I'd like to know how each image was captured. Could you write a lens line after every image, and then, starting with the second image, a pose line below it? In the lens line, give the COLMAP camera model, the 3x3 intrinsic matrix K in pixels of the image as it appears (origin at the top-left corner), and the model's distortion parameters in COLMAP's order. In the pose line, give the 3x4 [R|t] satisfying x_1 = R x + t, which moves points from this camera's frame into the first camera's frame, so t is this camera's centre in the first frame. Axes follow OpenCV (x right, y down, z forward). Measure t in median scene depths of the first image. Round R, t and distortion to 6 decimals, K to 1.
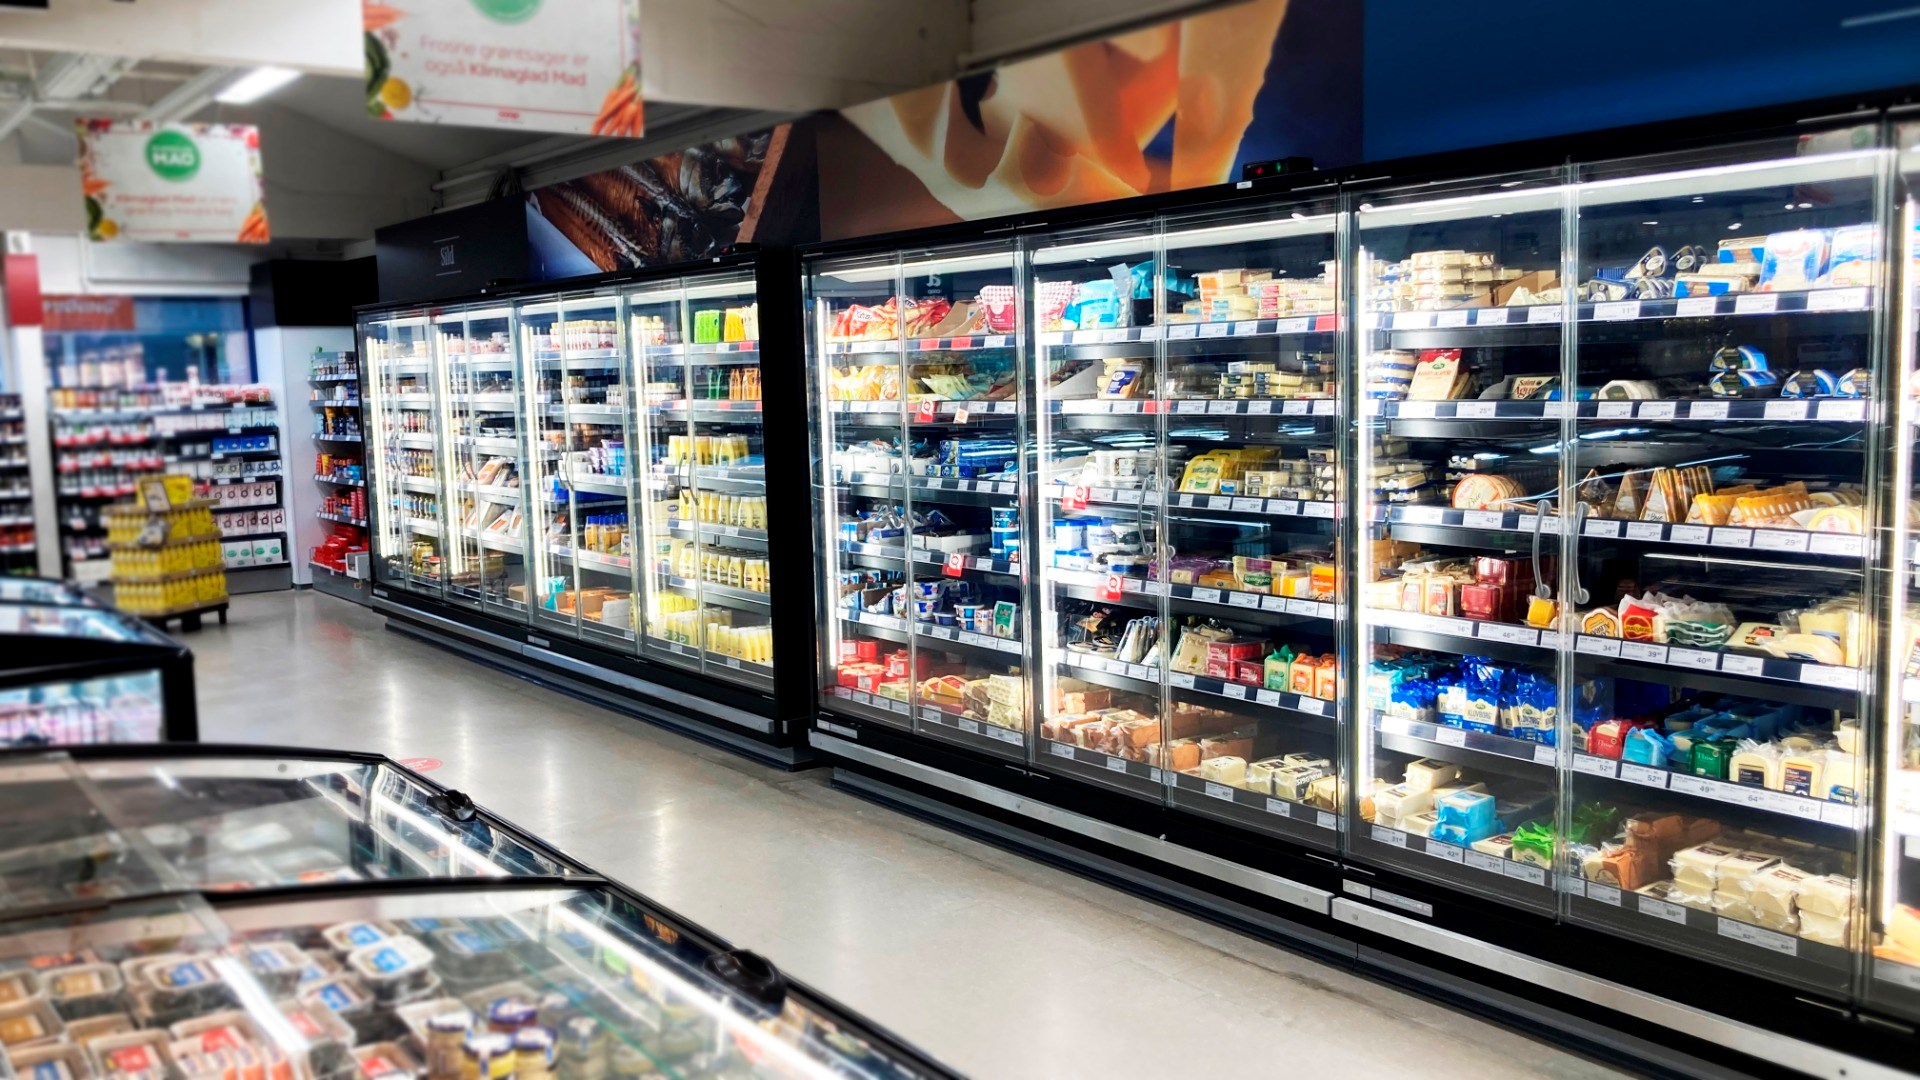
lens RADIAL K [[1584.9, 0, 955.1], [0, 1584.9, 535.6], [0, 0, 1]] dist [0.069844, -0.091831]
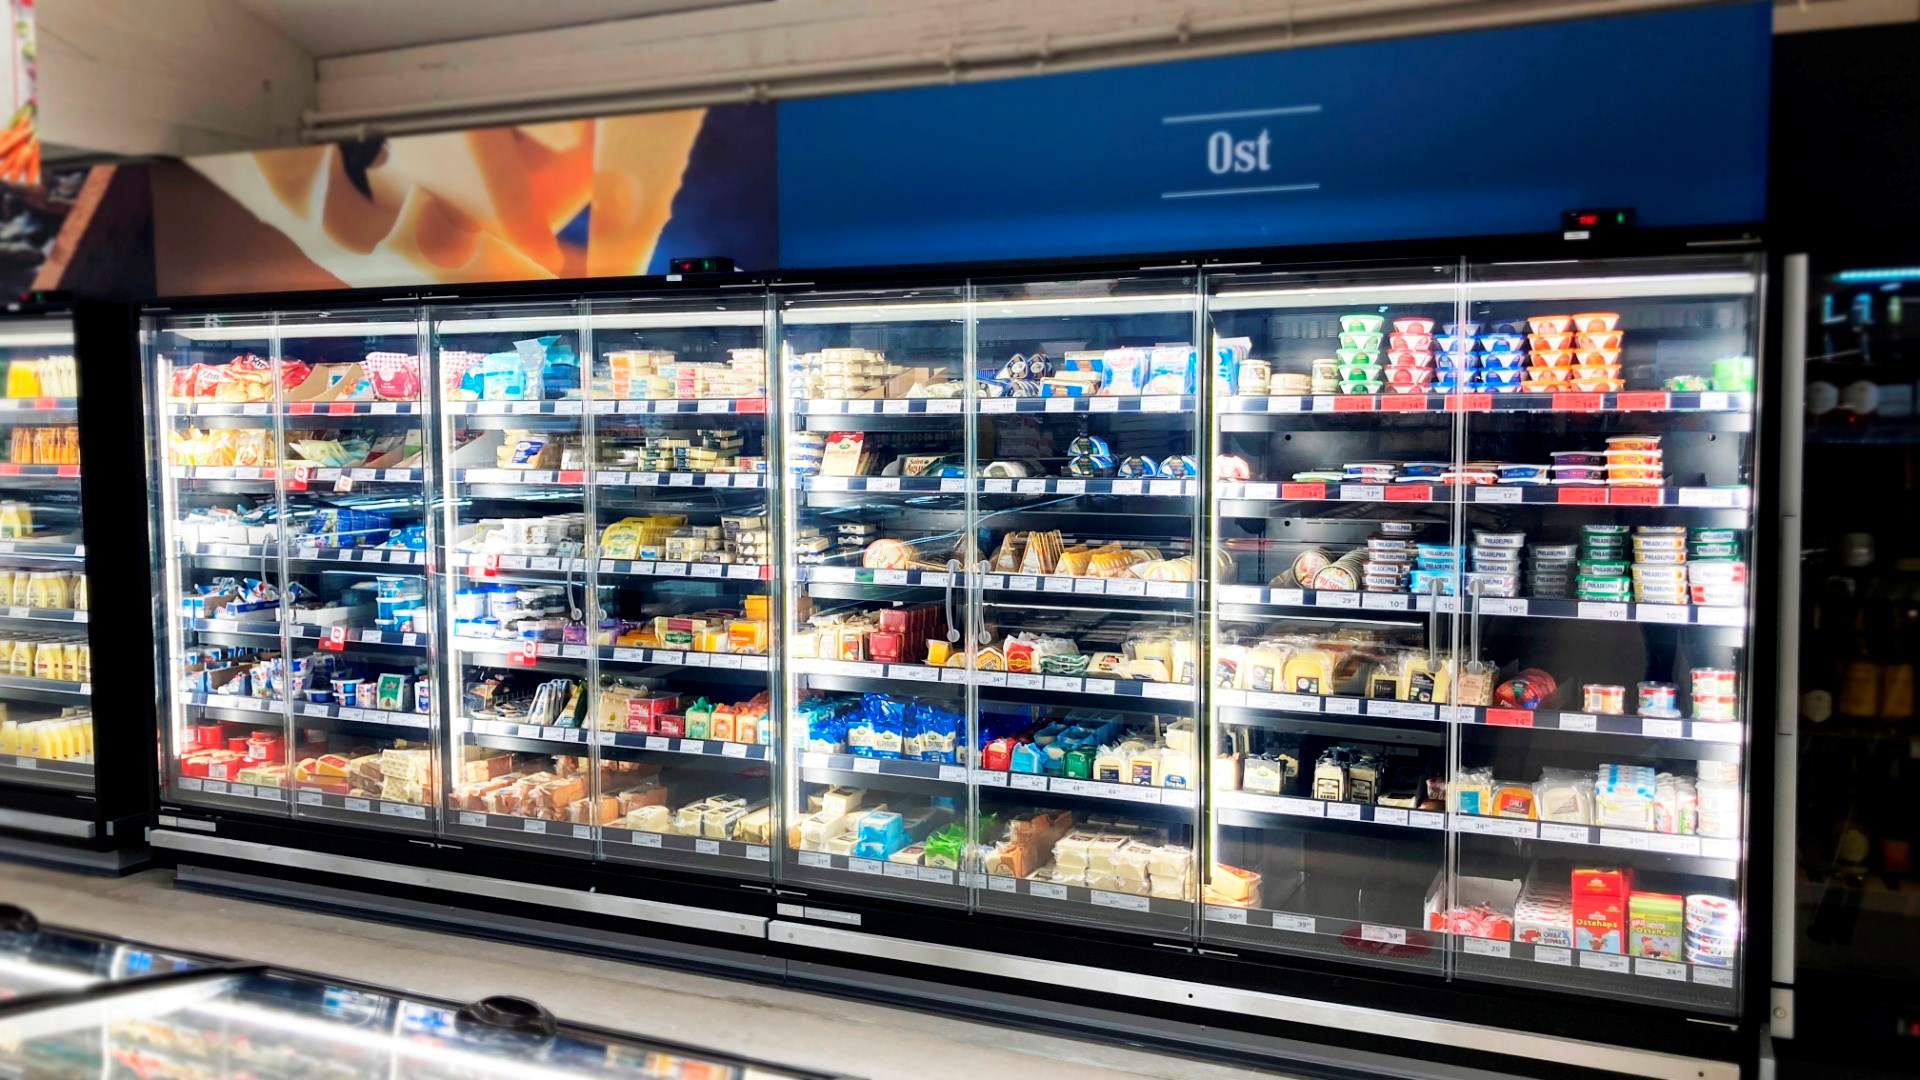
lens RADIAL K [[1584.9, 0, 958.8], [0, 1584.9, 522.9], [0, 0, 1]] dist [0.069844, -0.091831]
pose [[0.881657, -0.008491, 0.471814, -0.153570], [0.030479, 0.998775, -0.038979, -0.002472], [-0.470905, 0.048746, 0.880836, -0.046867]]
